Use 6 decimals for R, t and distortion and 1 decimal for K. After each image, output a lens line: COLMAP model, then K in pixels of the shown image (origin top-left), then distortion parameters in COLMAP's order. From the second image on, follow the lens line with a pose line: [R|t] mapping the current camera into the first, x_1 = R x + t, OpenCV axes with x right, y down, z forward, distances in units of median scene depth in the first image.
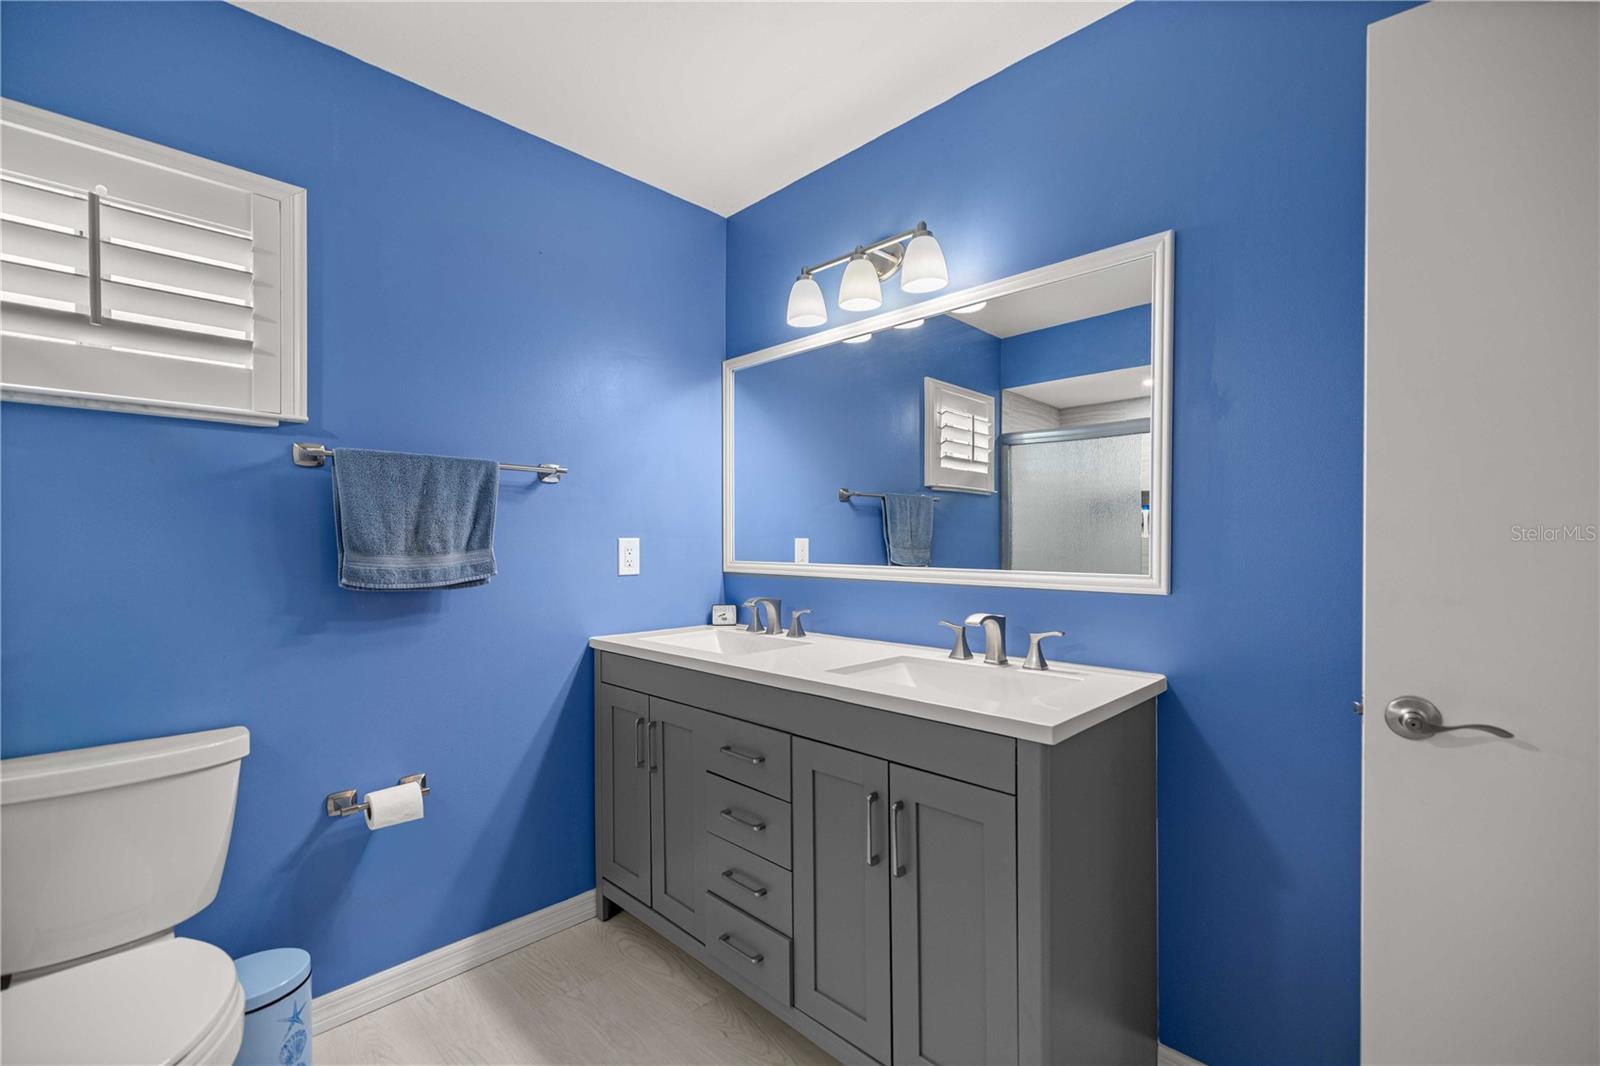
lens RADIAL K [[680.4, 0, 797.0], [0, 680.4, 549.6], [0, 0, 1]] dist [-0.002928, -0.000062]
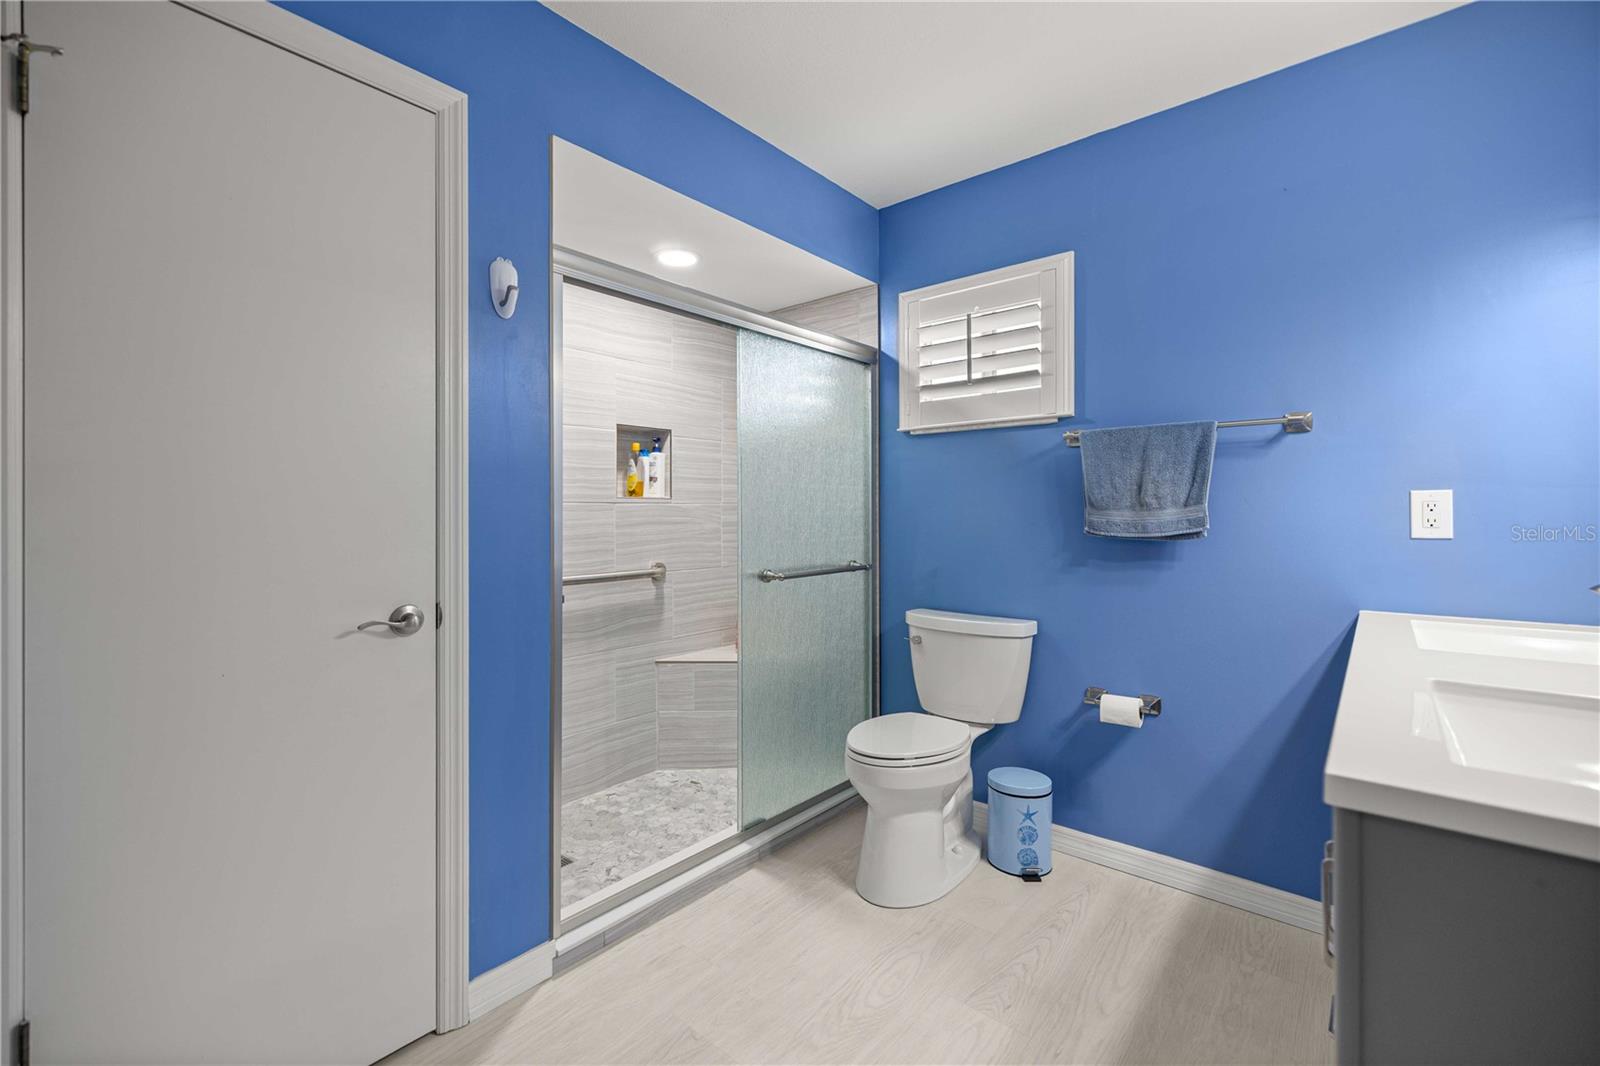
lens RADIAL K [[680.4, 0, 799.3], [0, 680.4, 518.1], [0, 0, 1]] dist [-0.002928, -0.000062]
pose [[0.072683, 0.001938, -0.997353, 0.592717], [-0.010806, 0.999941, 0.001156, 0.027215], [0.997297, 0.010693, 0.072700, 0.308035]]
